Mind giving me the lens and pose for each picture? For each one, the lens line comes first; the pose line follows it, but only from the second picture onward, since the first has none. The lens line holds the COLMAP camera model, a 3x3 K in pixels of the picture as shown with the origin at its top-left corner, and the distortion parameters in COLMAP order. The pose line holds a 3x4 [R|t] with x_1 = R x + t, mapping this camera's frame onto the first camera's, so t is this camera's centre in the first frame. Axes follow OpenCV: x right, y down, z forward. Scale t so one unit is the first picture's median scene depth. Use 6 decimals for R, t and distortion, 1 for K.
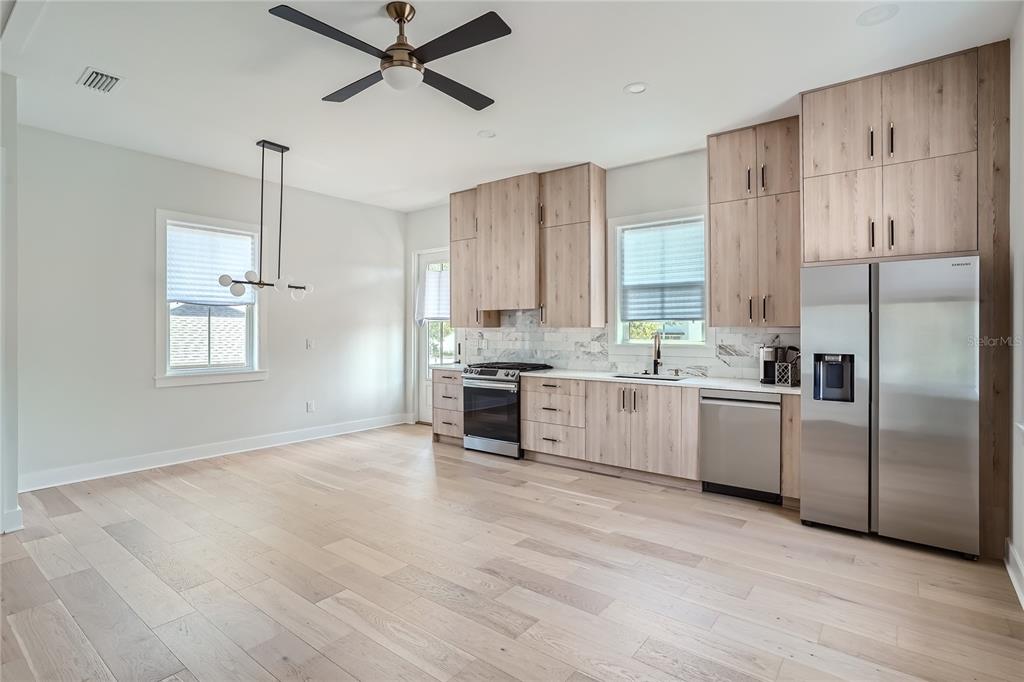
lens RADIAL K [[513.2, 0, 515.8], [0, 513.2, 333.5], [0, 0, 1]] dist [-0.045887, 0.026374]
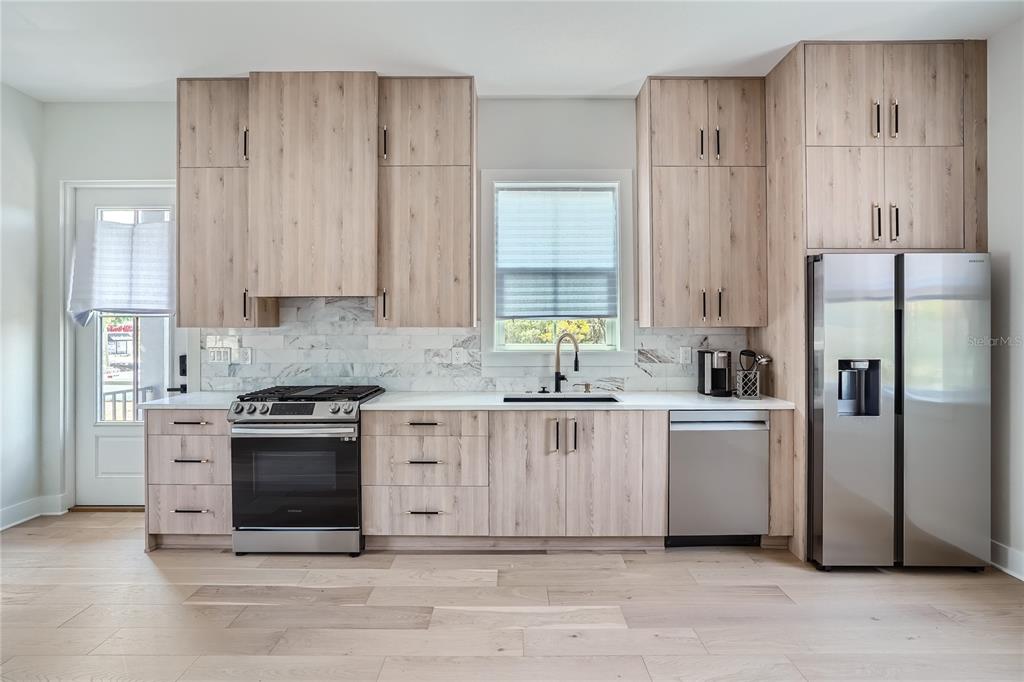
lens RADIAL K [[508.3, 0, 512.2], [0, 508.3, 330.1], [0, 0, 1]] dist [-0.047515, 0.027114]
pose [[0.788994, -0.002055, 0.614397, -0.216766], [0.005890, 0.999974, -0.004220, -0.005252], [-0.614372, 0.006949, 0.788986, 0.464446]]
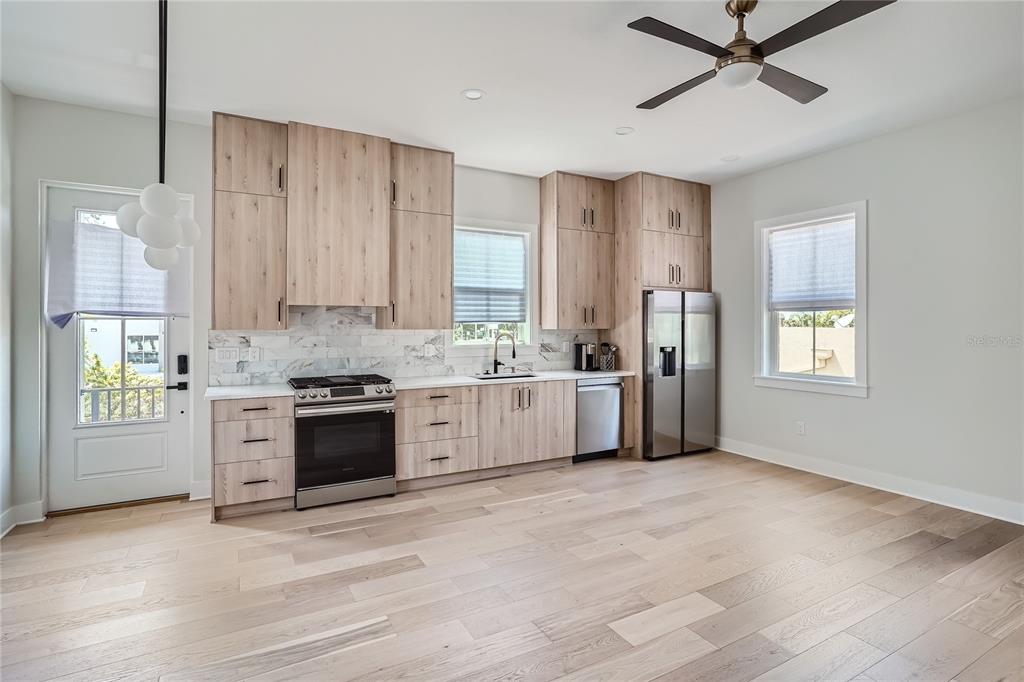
lens RADIAL K [[508.3, 0, 512.2], [0, 508.3, 330.1], [0, 0, 1]] dist [-0.047515, 0.027114]
pose [[0.393686, -0.006202, 0.919224, -0.673447], [0.007049, 0.999968, 0.003728, -0.013504], [-0.919218, 0.005012, 0.393717, 0.545120]]
